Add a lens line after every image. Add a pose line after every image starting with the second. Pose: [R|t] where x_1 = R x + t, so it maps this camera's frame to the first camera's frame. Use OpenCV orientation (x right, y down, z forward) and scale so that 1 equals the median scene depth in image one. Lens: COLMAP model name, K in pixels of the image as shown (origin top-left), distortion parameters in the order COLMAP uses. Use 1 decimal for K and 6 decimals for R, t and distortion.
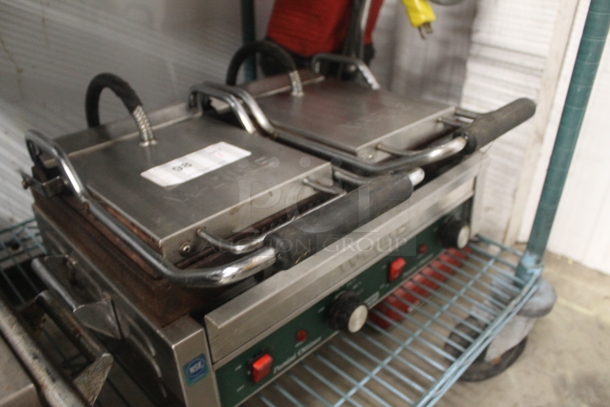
lens RADIAL K [[524.5, 0, 305.0], [0, 524.5, 203.5], [0, 0, 1]] dist [-0.166431, 0.114379]
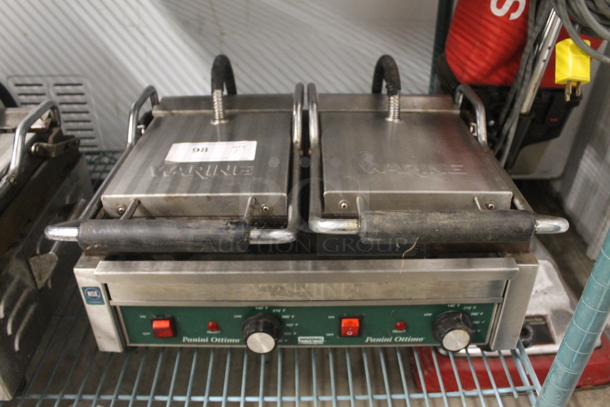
lens RADIAL K [[524.5, 0, 305.0], [0, 524.5, 203.5], [0, 0, 1]] dist [-0.166431, 0.114379]
pose [[0.699818, 0.385959, -0.601074, 0.620876], [-0.343353, 0.919632, 0.190750, -0.239285], [0.626389, 0.072890, 0.776096, 0.212205]]
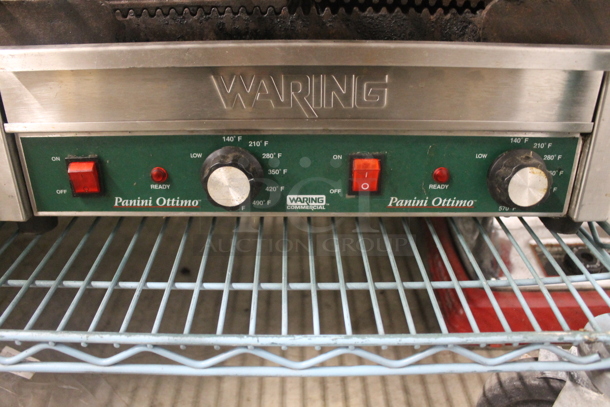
lens RADIAL K [[524.5, 0, 305.0], [0, 524.5, 203.5], [0, 0, 1]] dist [-0.166431, 0.114379]
pose [[0.705846, 0.326299, -0.628738, 0.549645], [-0.352118, 0.931784, 0.088270, 0.136574], [0.614650, 0.159085, 0.772591, 0.498825]]
